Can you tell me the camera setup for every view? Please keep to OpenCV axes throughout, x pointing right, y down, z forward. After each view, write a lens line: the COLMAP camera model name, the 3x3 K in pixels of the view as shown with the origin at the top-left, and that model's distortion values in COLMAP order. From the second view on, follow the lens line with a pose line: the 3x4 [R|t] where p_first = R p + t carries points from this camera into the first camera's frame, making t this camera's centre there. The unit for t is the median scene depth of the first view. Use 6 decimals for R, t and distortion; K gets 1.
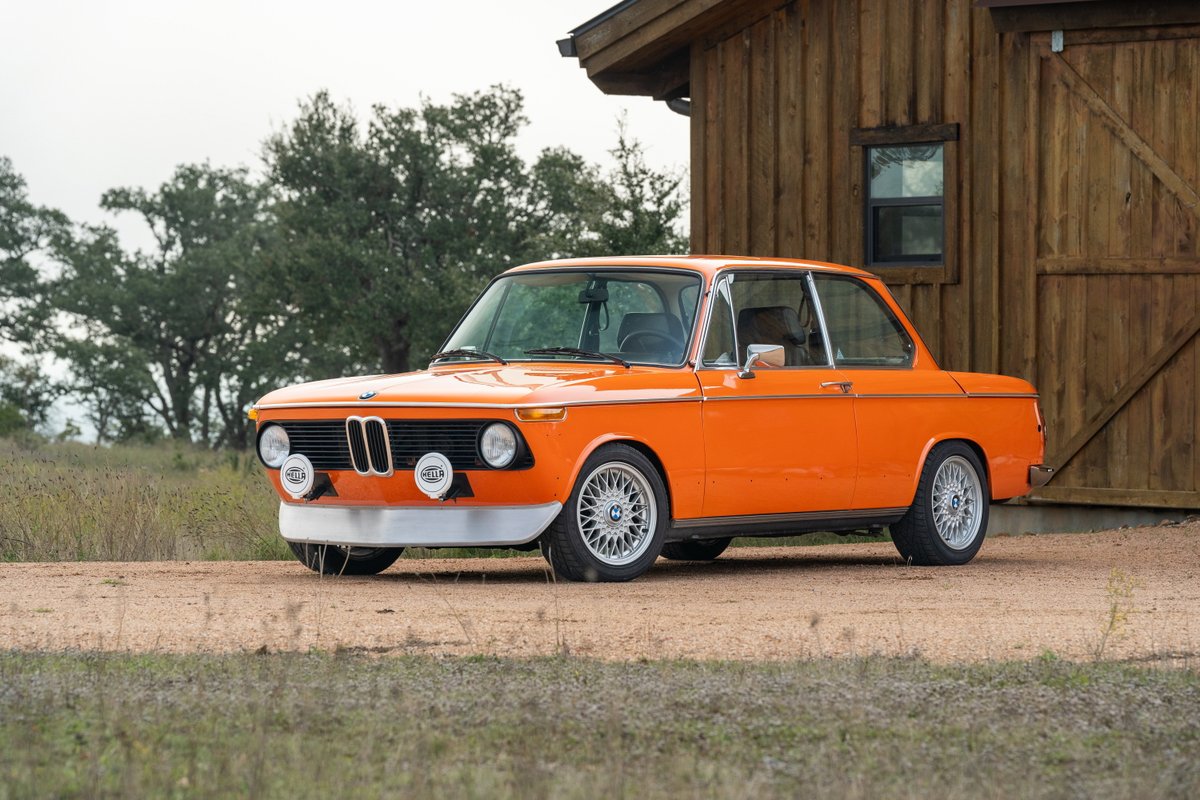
lens RADIAL K [[4857.4, 0, 600.0], [0, 4857.4, 400.0], [0, 0, 1]] dist [0.095201, 2.103447]
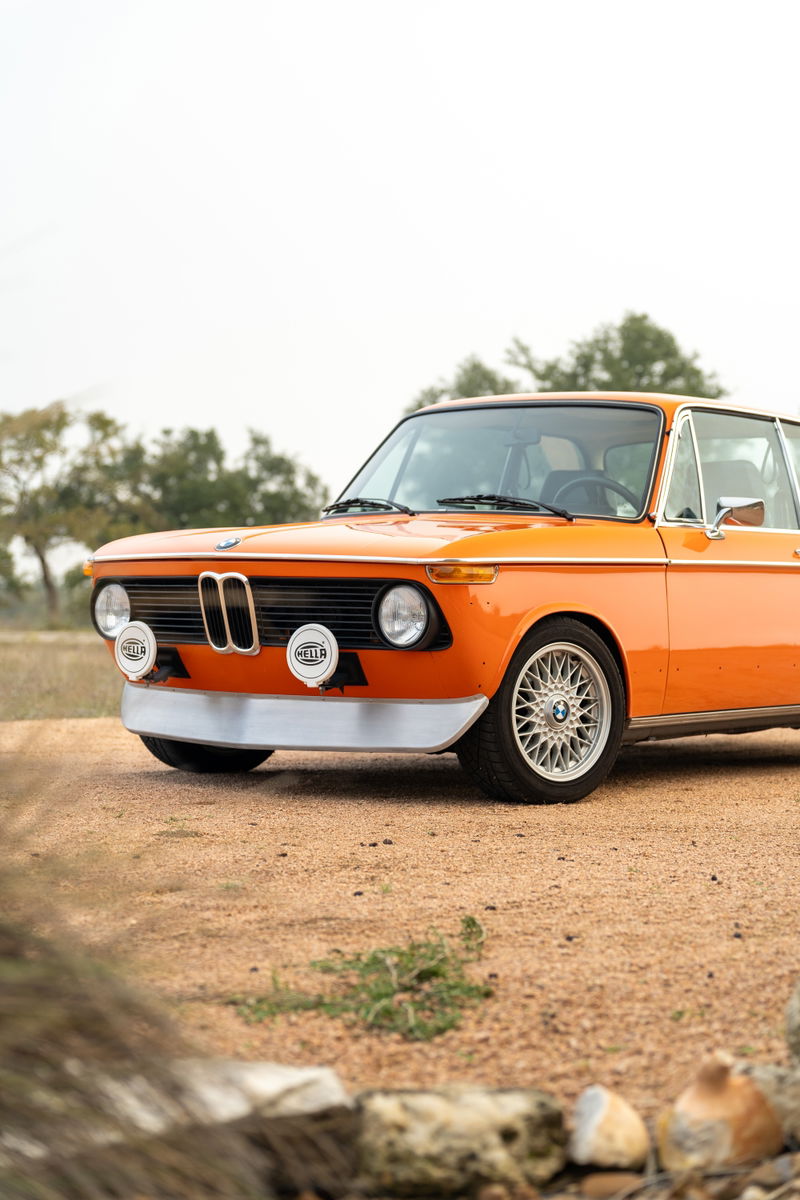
lens RADIAL K [[2496.4, 0, 400.0], [0, 2496.4, 600.0], [0, 0, 1]] dist [-0.055477, -0.034567]
pose [[0.999521, 0.023321, -0.020333, -0.009015], [-0.023283, 0.999727, 0.002122, 0.004036], [0.020377, -0.001647, 0.999791, 0.408849]]
